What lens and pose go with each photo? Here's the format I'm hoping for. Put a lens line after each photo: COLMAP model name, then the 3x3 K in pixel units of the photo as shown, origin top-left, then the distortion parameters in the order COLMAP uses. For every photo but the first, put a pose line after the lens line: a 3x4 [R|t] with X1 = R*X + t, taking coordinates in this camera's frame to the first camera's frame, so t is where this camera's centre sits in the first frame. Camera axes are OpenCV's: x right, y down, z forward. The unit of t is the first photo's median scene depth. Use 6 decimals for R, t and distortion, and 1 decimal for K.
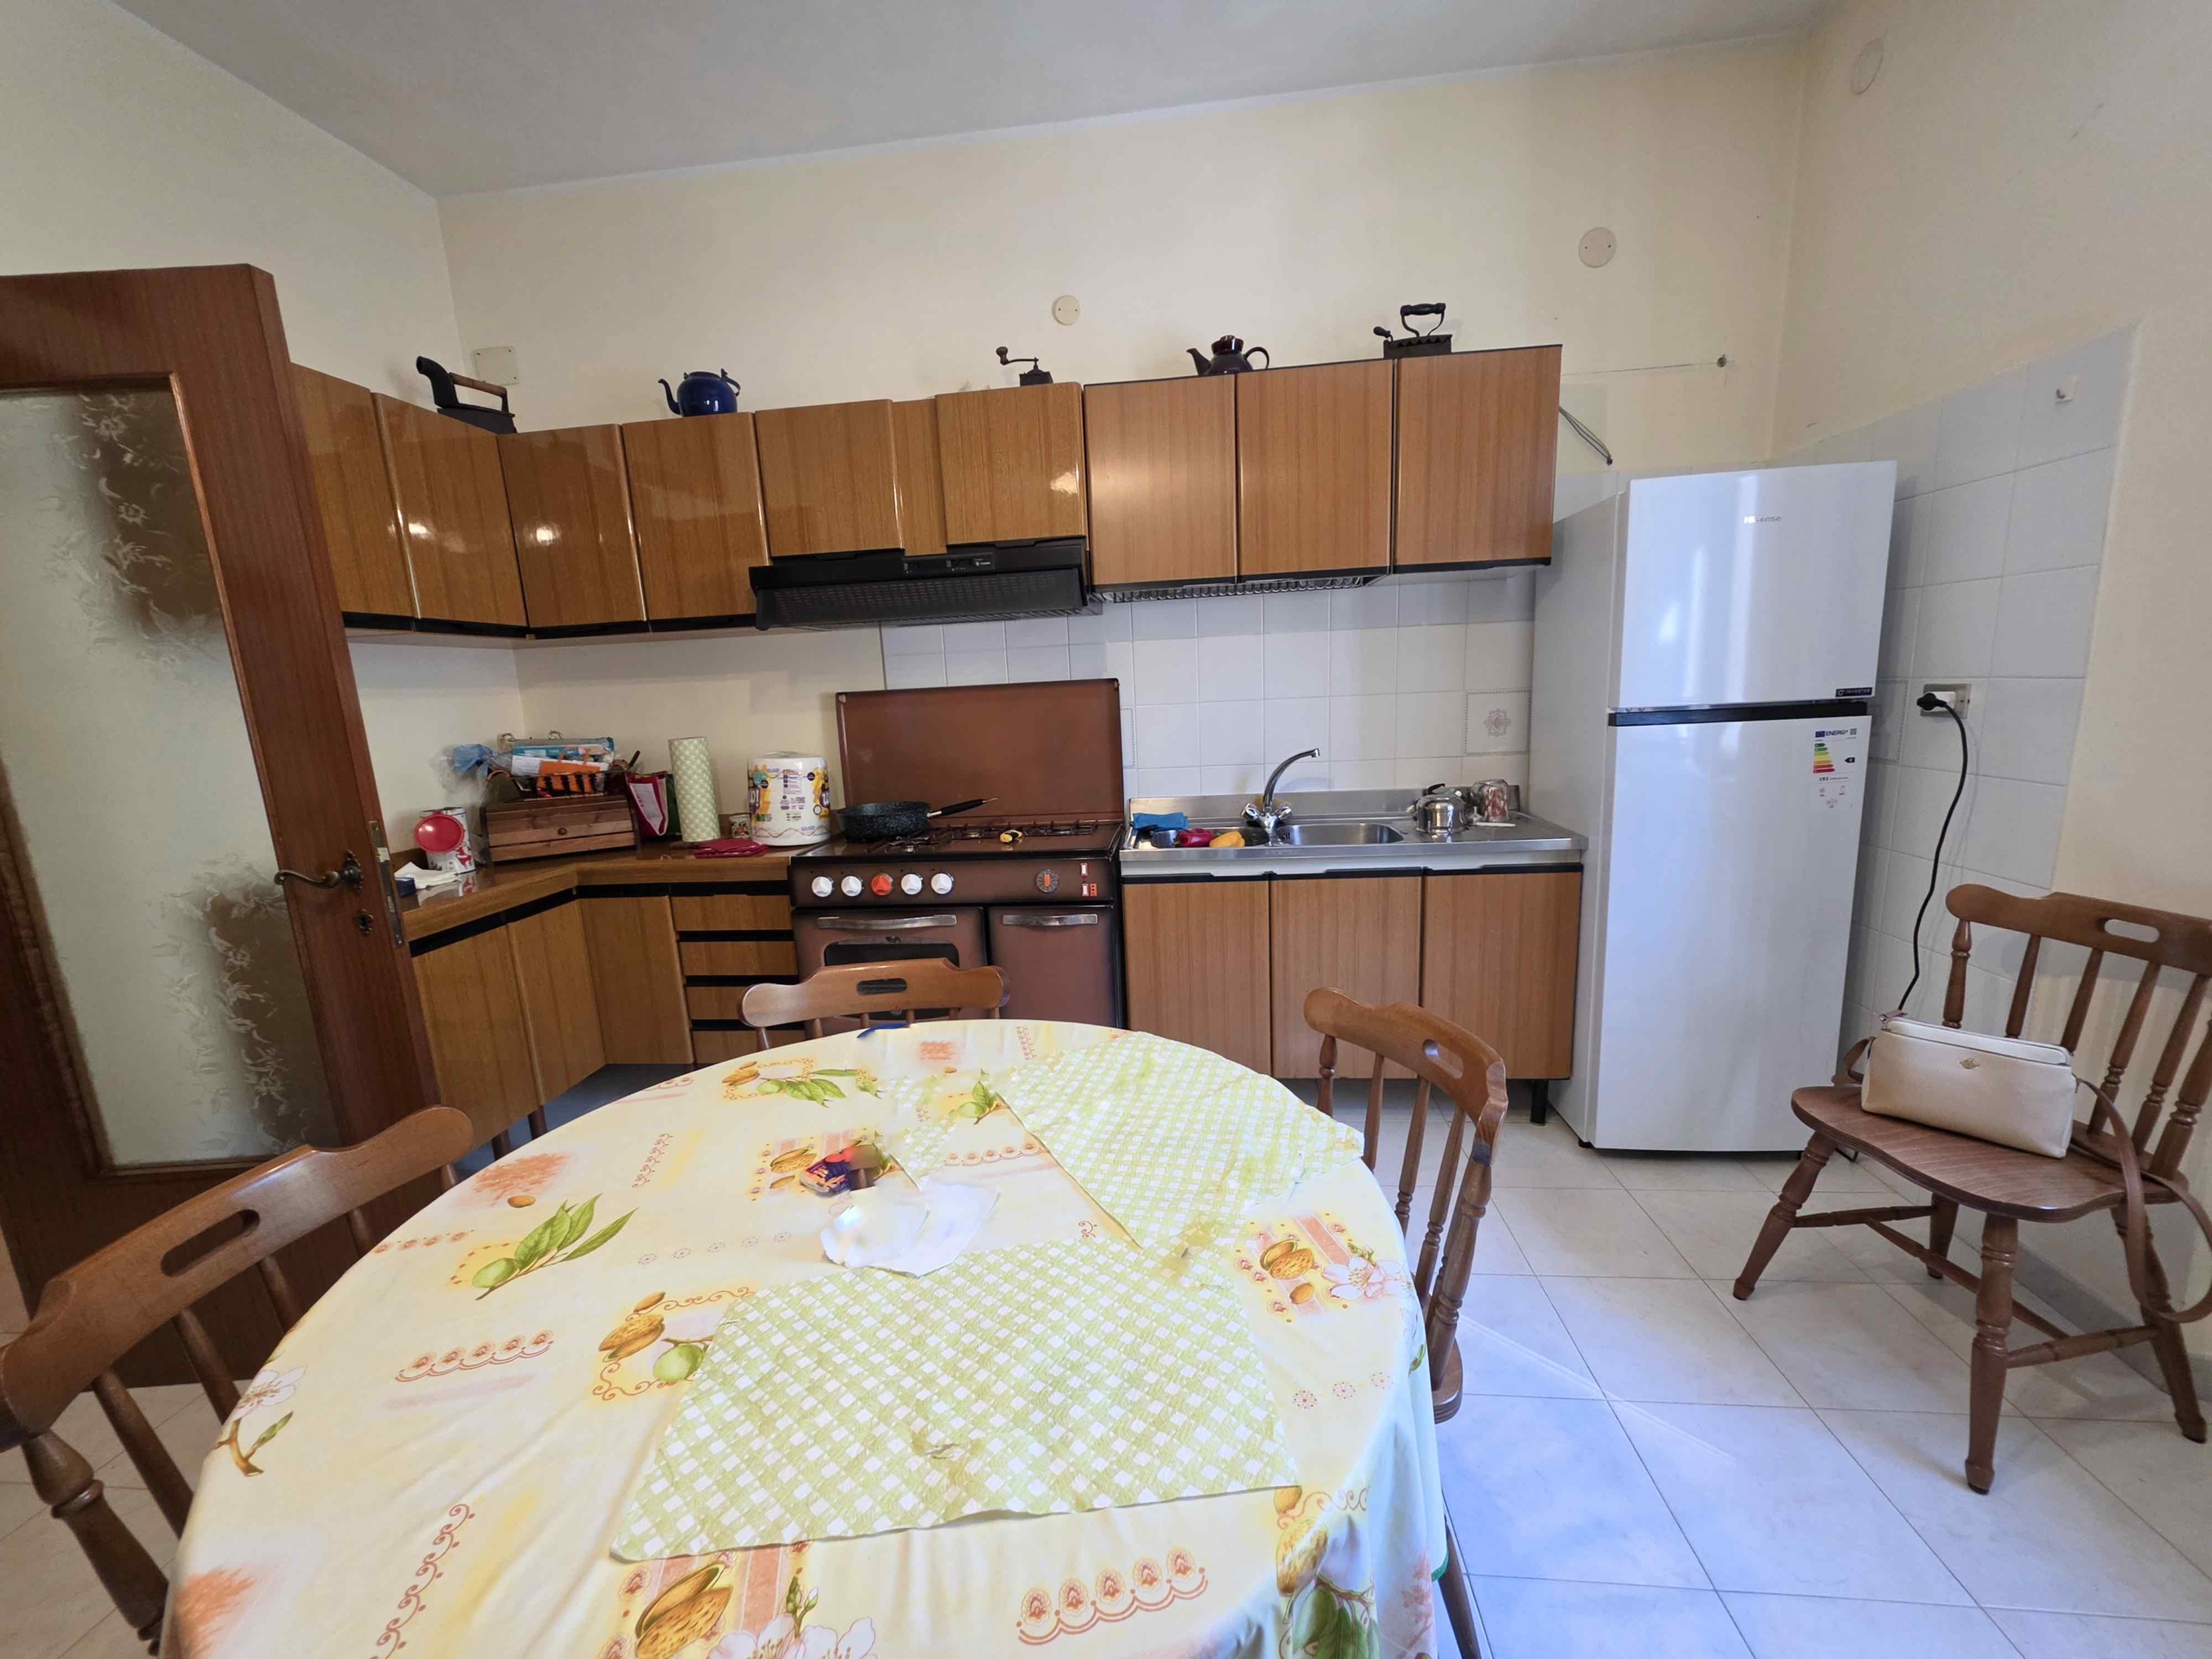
lens RADIAL K [[879.0, 0, 1094.5], [0, 879.0, 846.2], [0, 0, 1]] dist [-0.004630, 0.000803]
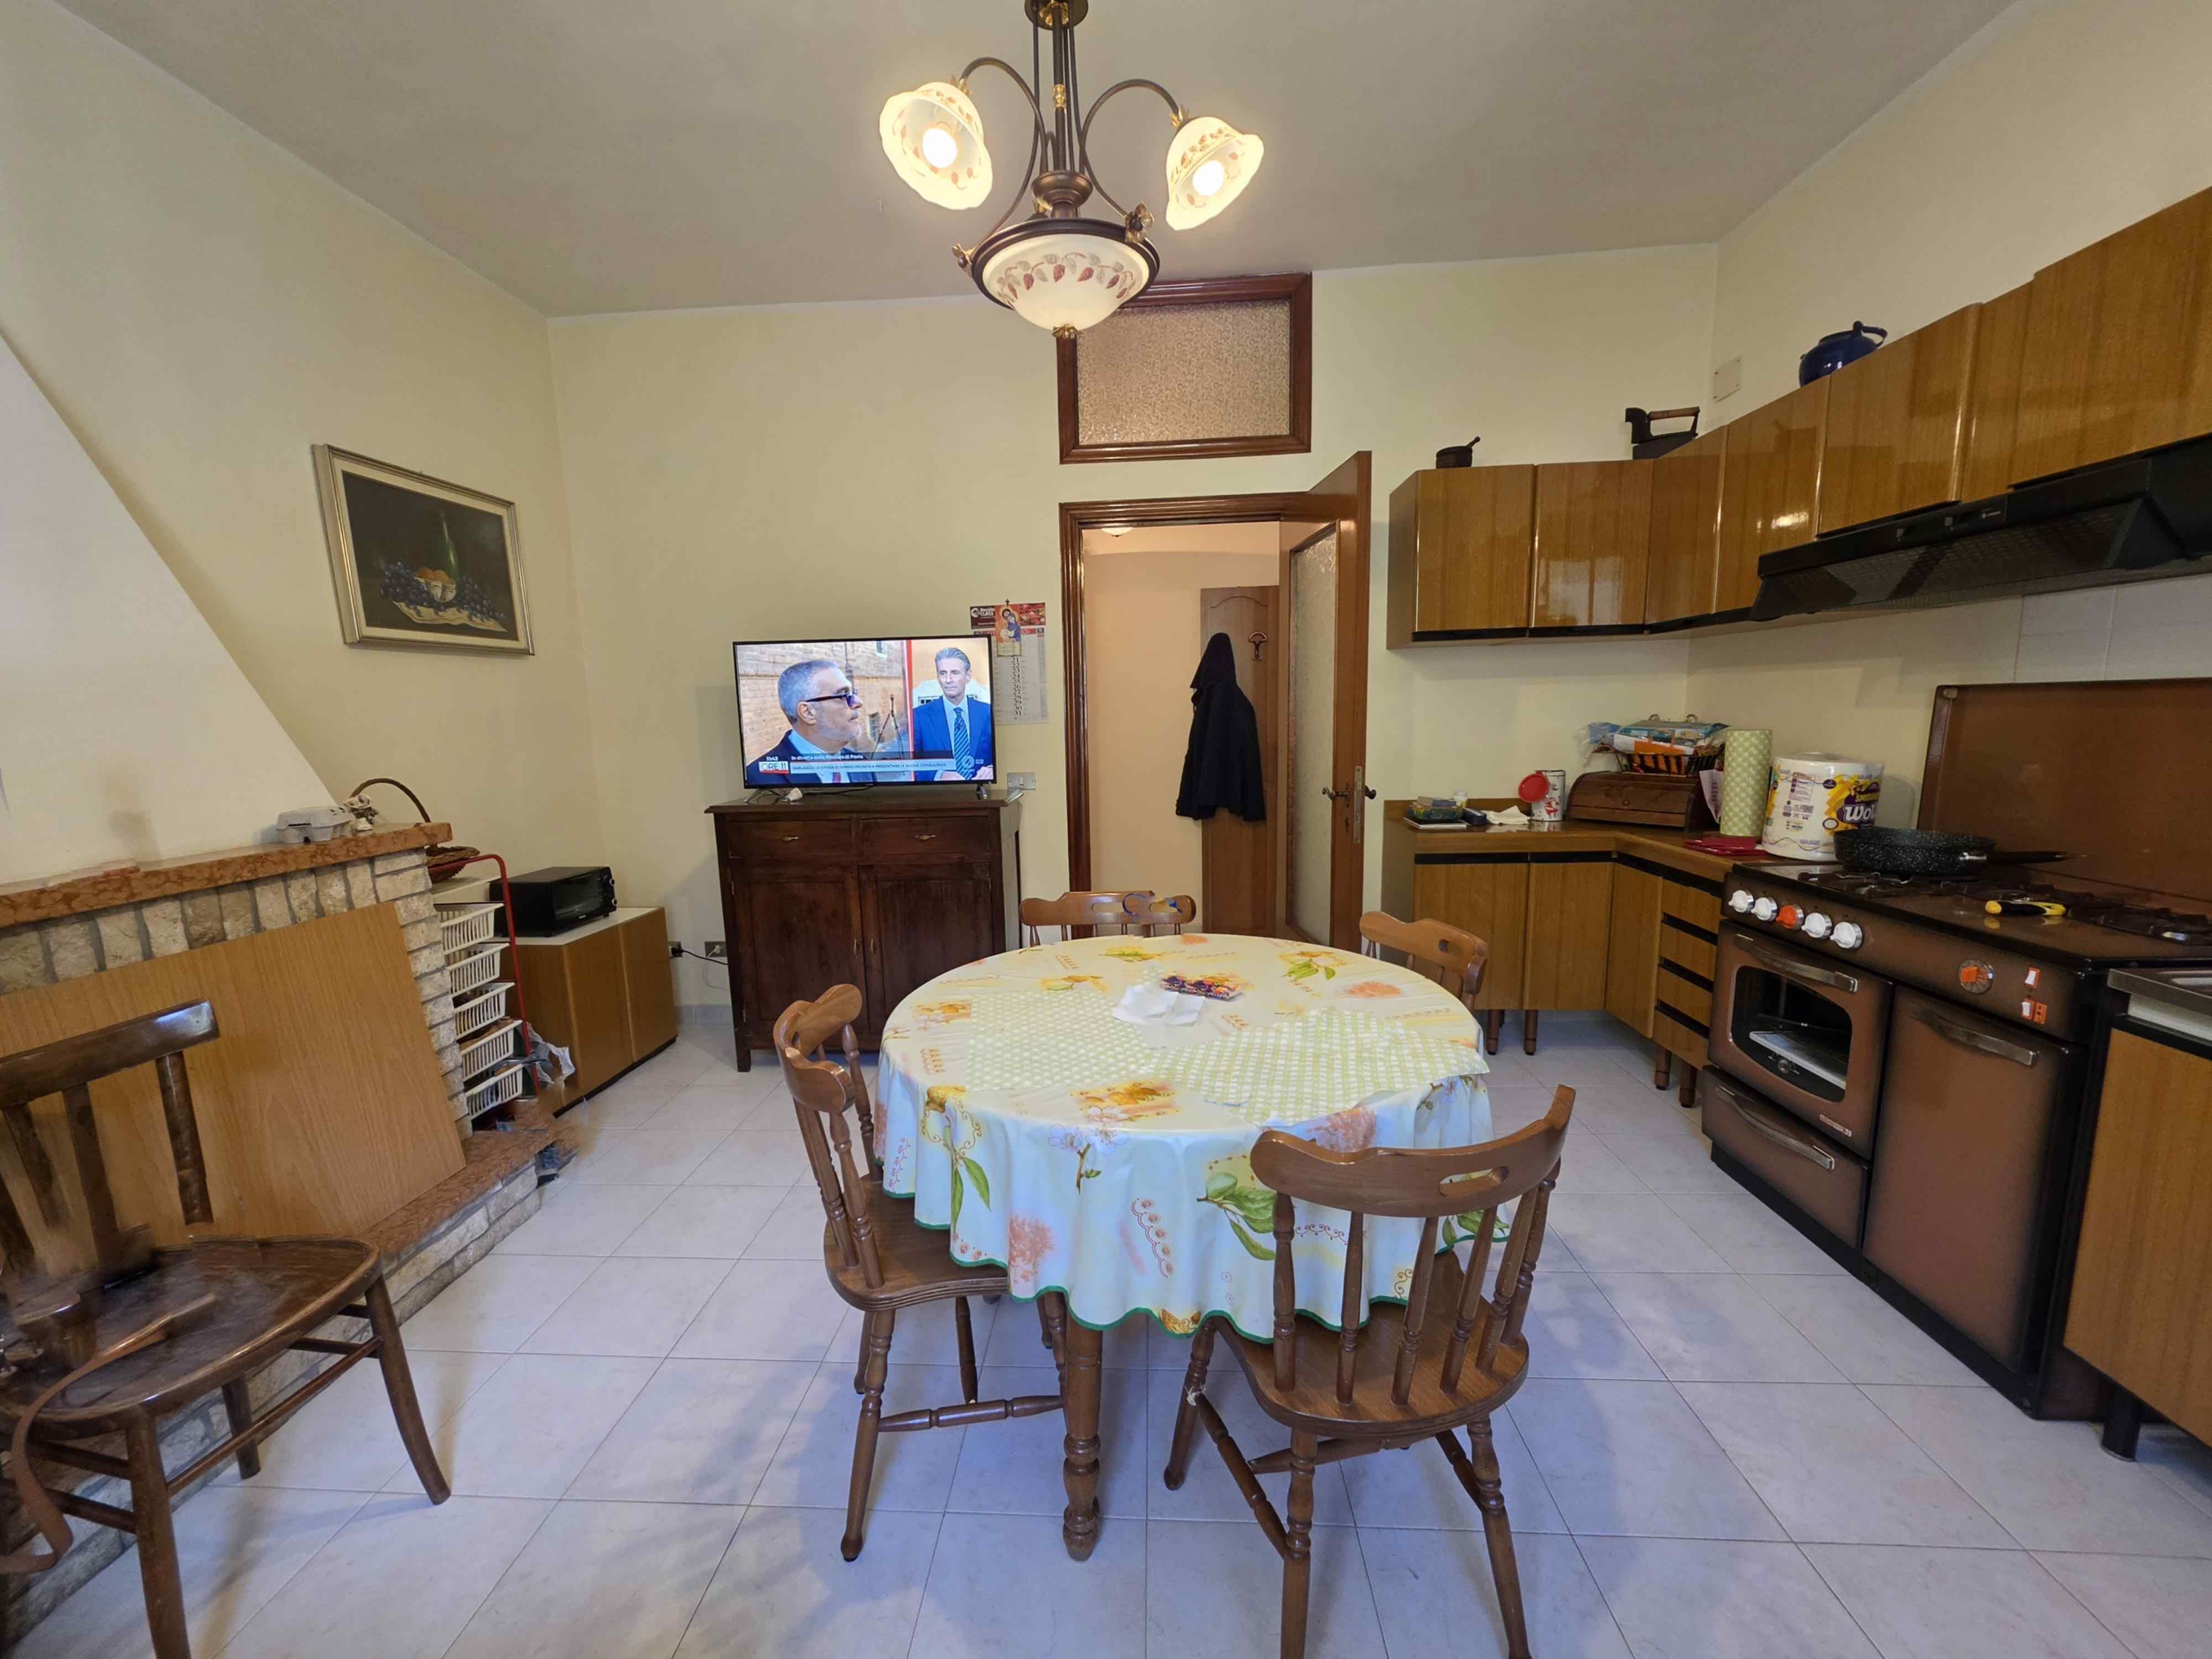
lens RADIAL K [[879.0, 0, 1094.5], [0, 879.0, 846.2], [0, 0, 1]] dist [-0.004630, 0.000803]
pose [[0.050045, 0.199726, -0.978573, 0.500193], [-0.155312, 0.969438, 0.189919, -0.072658], [0.986597, 0.142480, 0.079535, 0.232579]]
